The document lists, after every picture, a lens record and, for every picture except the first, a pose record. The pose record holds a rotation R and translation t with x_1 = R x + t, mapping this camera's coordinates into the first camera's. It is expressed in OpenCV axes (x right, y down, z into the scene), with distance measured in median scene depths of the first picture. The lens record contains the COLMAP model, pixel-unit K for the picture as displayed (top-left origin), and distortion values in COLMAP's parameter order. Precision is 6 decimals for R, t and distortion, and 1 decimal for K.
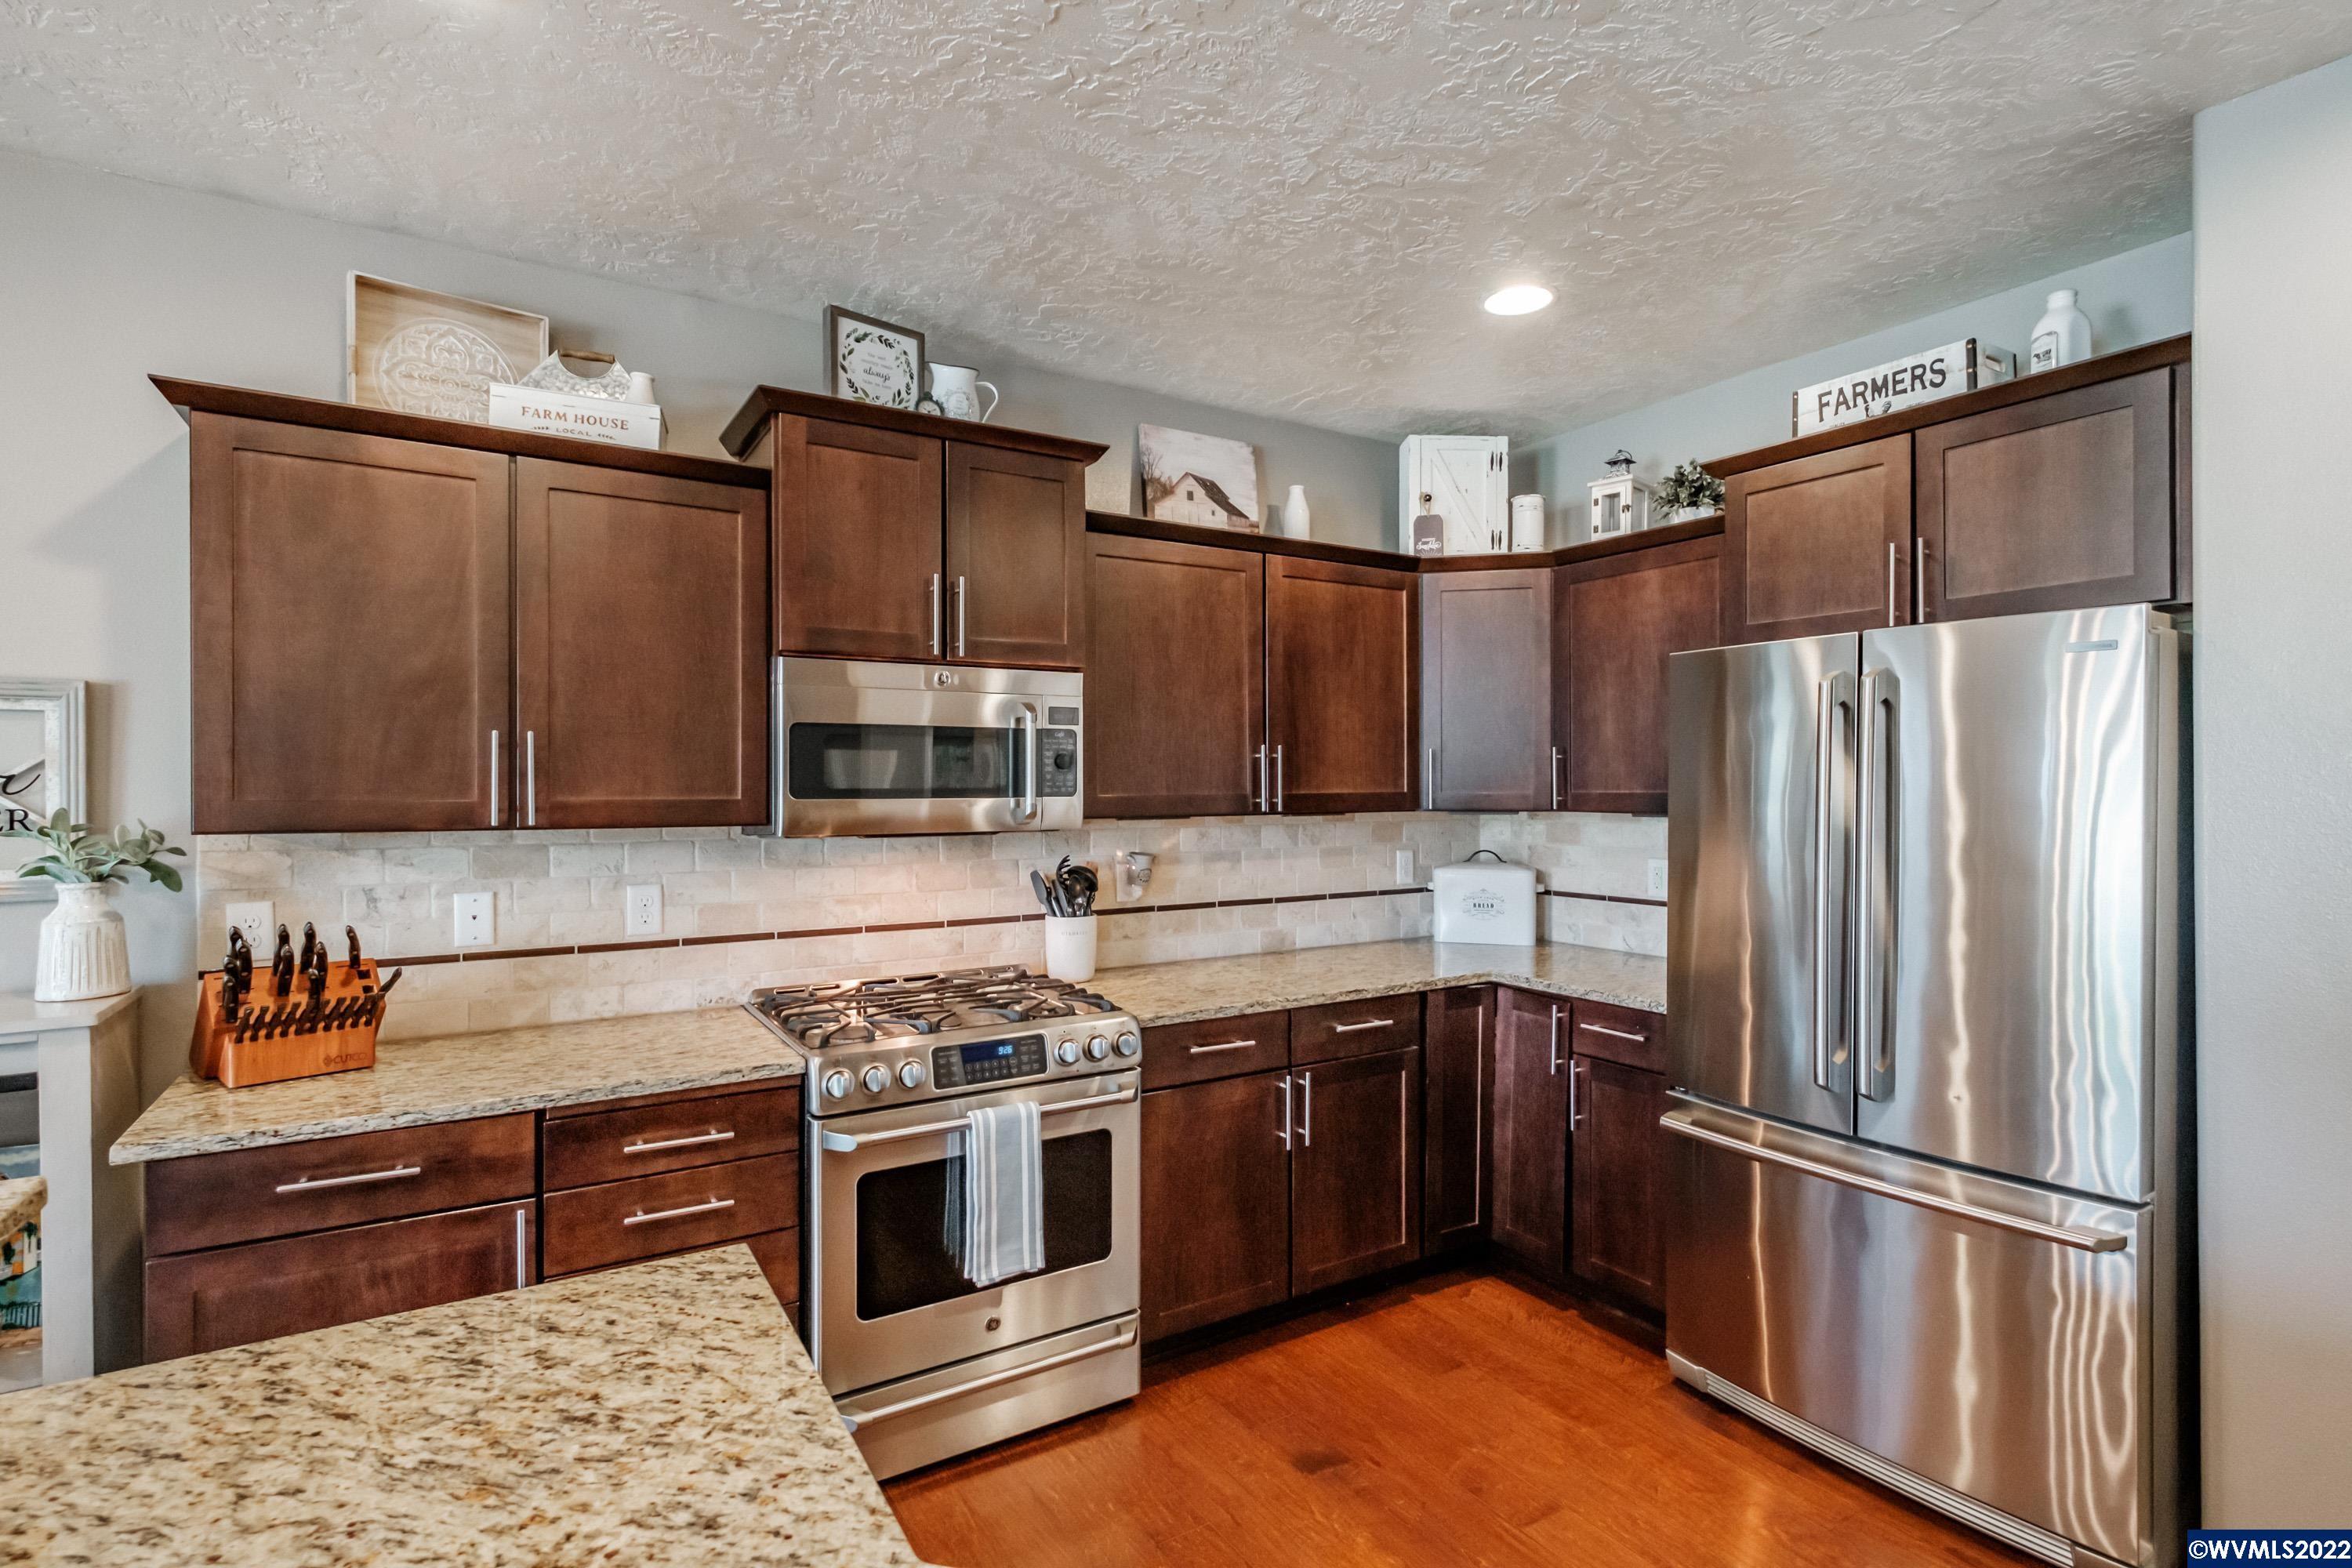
lens RADIAL K [[1146.8, 0, 1172.8], [0, 1146.8, 790.0], [0, 0, 1]] dist [0.005736, 0.000759]
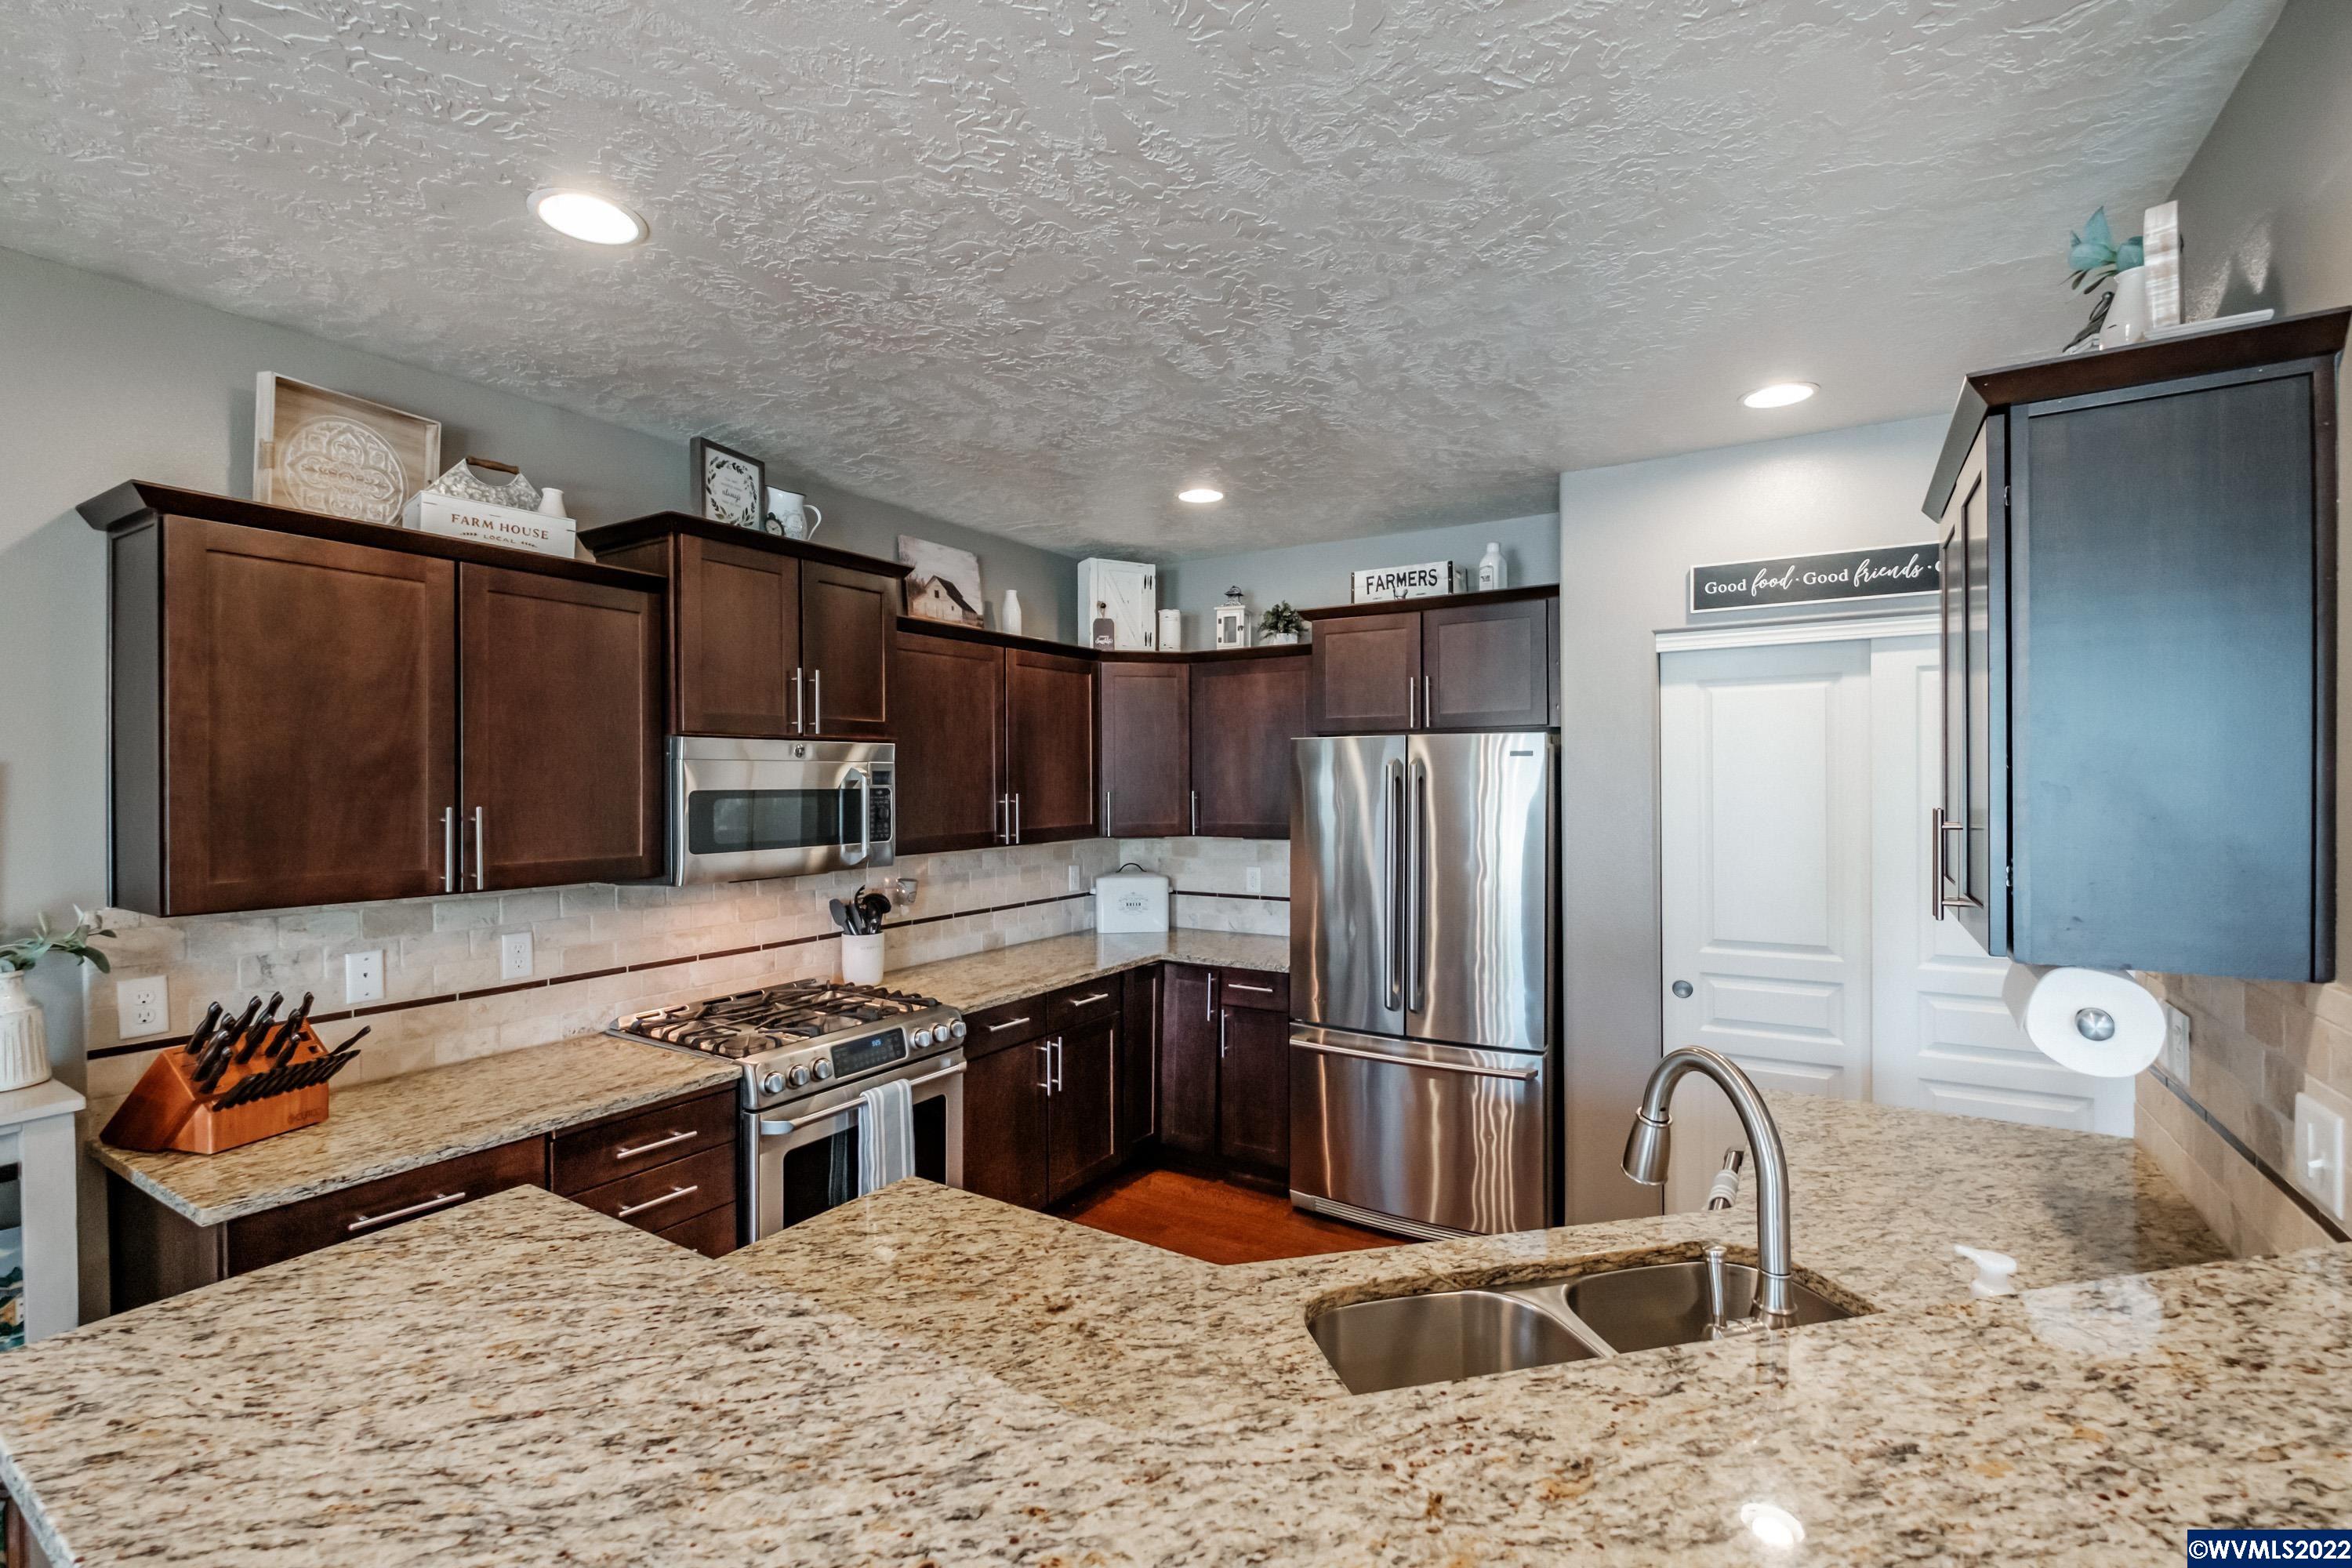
lens RADIAL K [[1057.3, 0, 1176.0], [0, 1057.3, 784.0], [0, 0, 1]] dist [-0.002311, -0.000104]
pose [[0.893919, -0.003575, 0.448214, -0.337415], [0.003605, 0.999993, 0.000786, -0.058800], [-0.448214, 0.000913, 0.893926, -0.196440]]
